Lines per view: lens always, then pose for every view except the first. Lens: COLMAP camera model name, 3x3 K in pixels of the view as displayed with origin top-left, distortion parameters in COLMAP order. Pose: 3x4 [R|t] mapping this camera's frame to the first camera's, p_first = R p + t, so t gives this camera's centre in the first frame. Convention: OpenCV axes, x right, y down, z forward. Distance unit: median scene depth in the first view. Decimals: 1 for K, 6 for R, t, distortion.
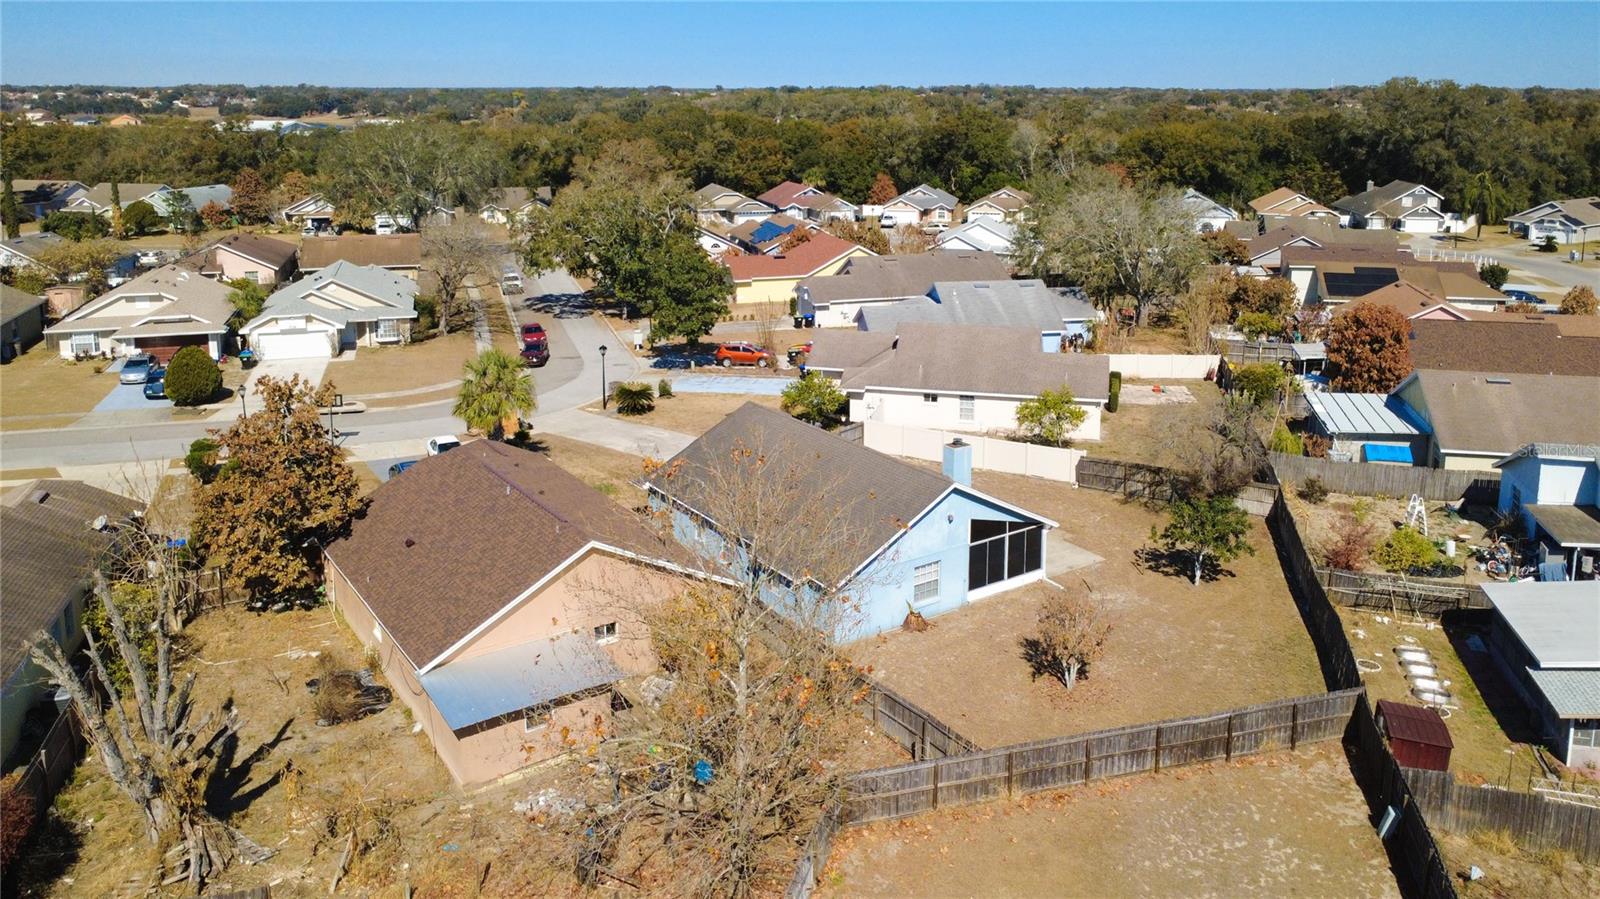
lens RADIAL K [[1168.8, 0, 814.4], [0, 1168.8, 441.3], [0, 0, 1]] dist [-0.004671, 0.002975]
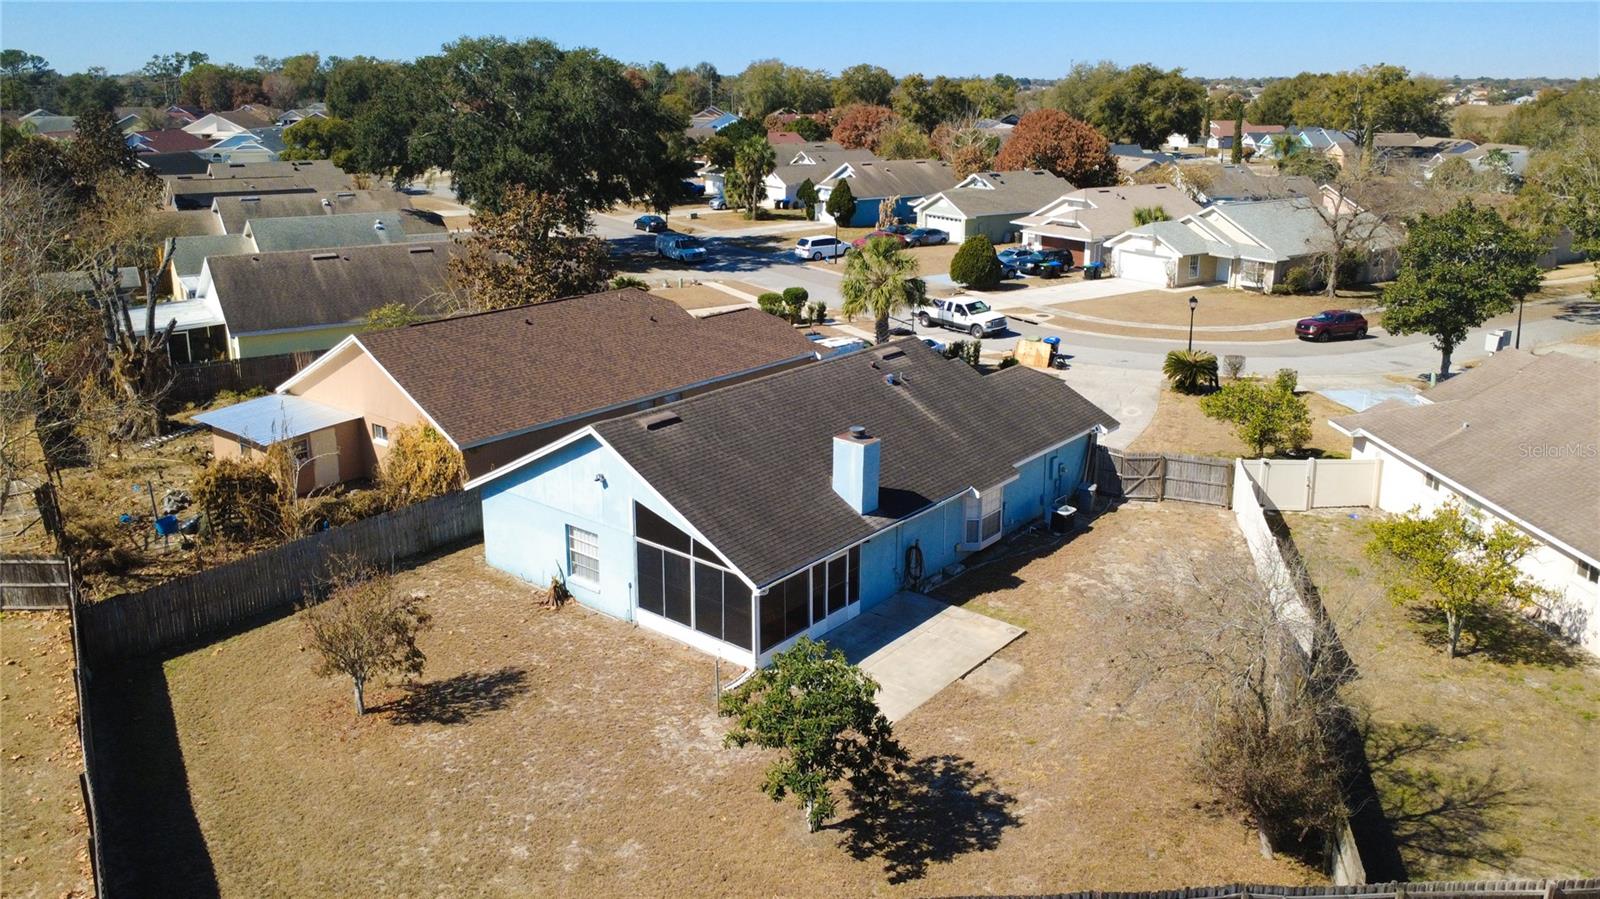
lens RADIAL K [[1168.8, 0, 810.6], [0, 1168.8, 450.2], [0, 0, 1]] dist [-0.004671, 0.002975]
pose [[0.273423, 0.285366, -0.918589, 0.413136], [-0.276549, 0.937981, 0.209074, -0.068201], [0.921282, 0.196869, 0.335384, 0.468700]]
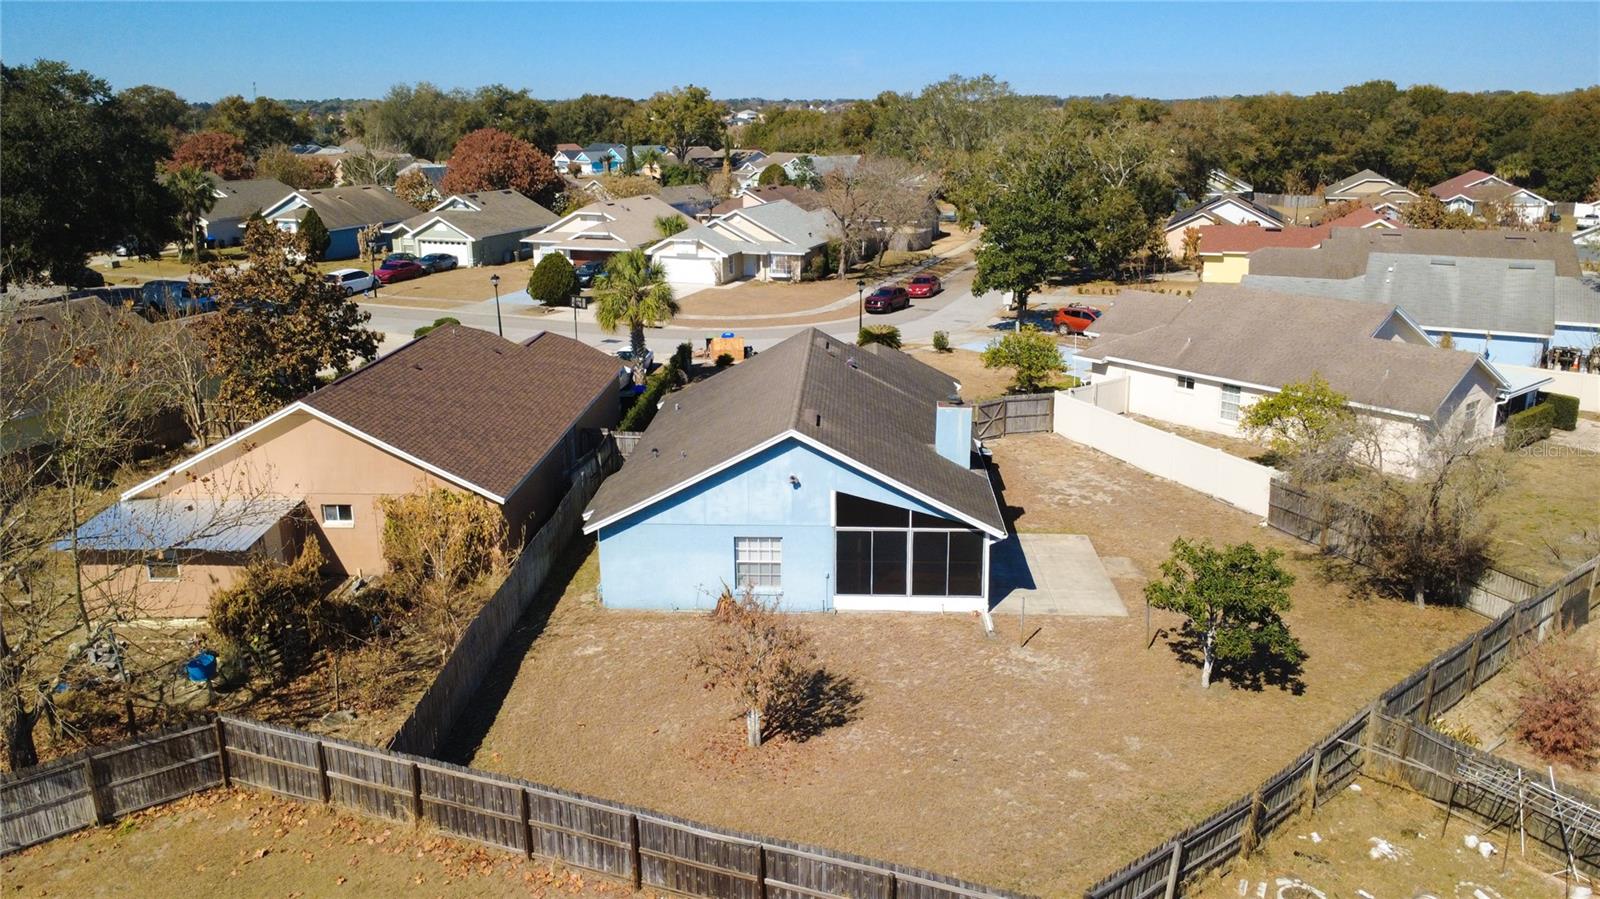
lens RADIAL K [[1168.8, 0, 796.0], [0, 1168.8, 455.5], [0, 0, 1]] dist [-0.004671, 0.002975]
pose [[0.790214, 0.168656, -0.589166, 0.283857], [-0.167179, 0.984247, 0.057526, 0.005096], [0.589587, 0.053038, 0.805962, 0.228216]]
